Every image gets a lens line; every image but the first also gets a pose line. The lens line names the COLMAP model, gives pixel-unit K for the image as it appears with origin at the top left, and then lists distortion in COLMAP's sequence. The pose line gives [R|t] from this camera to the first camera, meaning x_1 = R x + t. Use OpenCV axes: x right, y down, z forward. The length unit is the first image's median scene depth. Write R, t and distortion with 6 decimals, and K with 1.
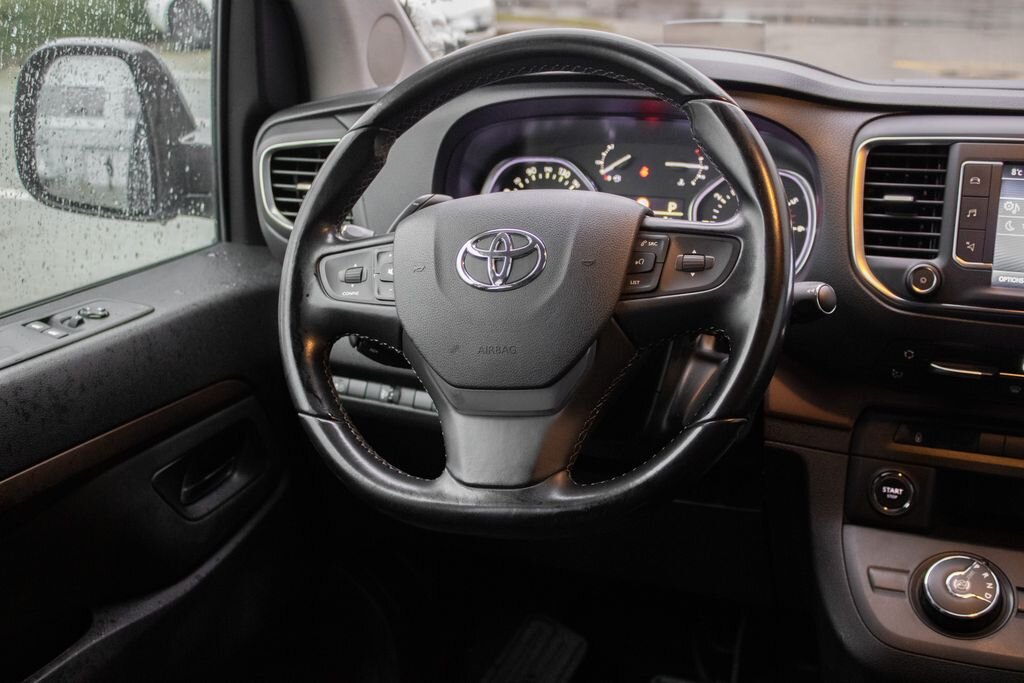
lens RADIAL K [[1186.0, 0, 502.3], [0, 1186.0, 319.4], [0, 0, 1]] dist [-0.102791, 0.000000]
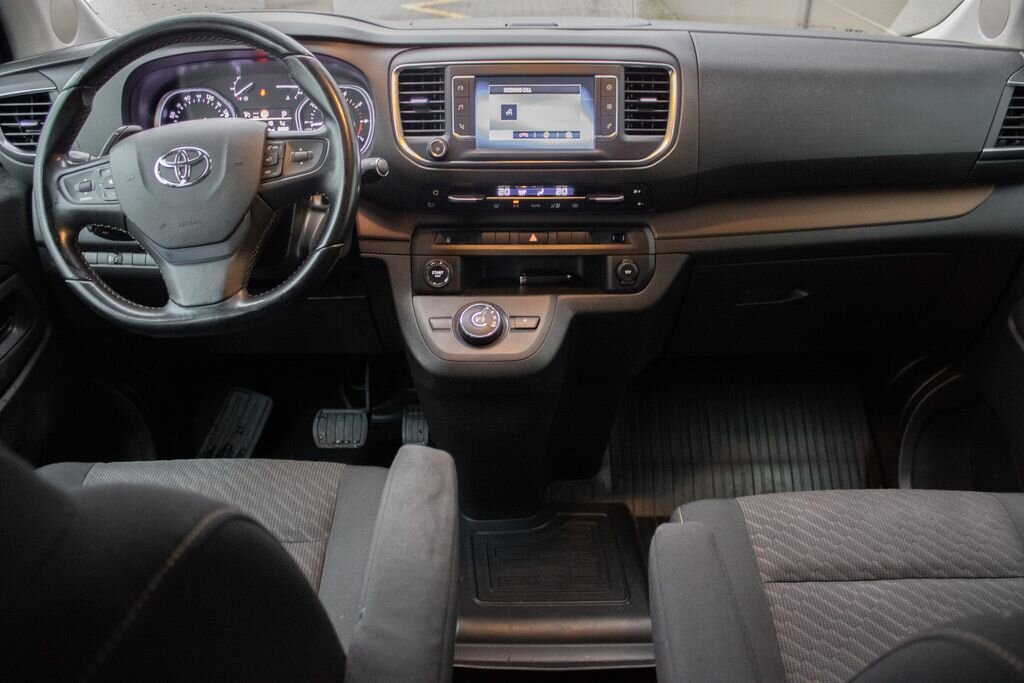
lens RADIAL K [[882.6, 0, 504.8], [0, 882.6, 342.9], [0, 0, 1]] dist [-0.121488, 0.067474]
pose [[0.926491, -0.172234, 0.334590, -0.028067], [0.101601, 0.970582, 0.218283, -0.028130], [-0.362342, -0.168242, 0.916735, -0.259541]]
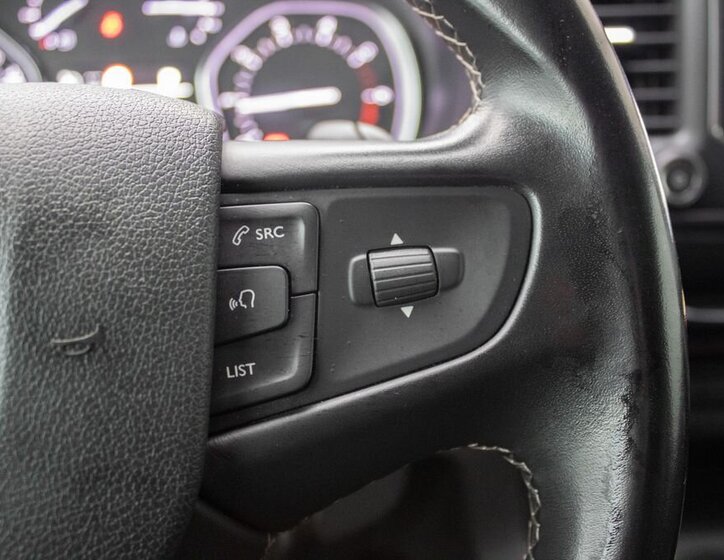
lens RADIAL K [[804.6, 0, 363.7], [0, 804.6, 281.2], [0, 0, 1]] dist [-0.069232, 0.000000]
pose [[0.887094, -0.204556, 0.413788, 0.050848], [0.124786, 0.969342, 0.211672, -0.085014], [-0.444401, -0.136138, 0.885423, 0.712511]]
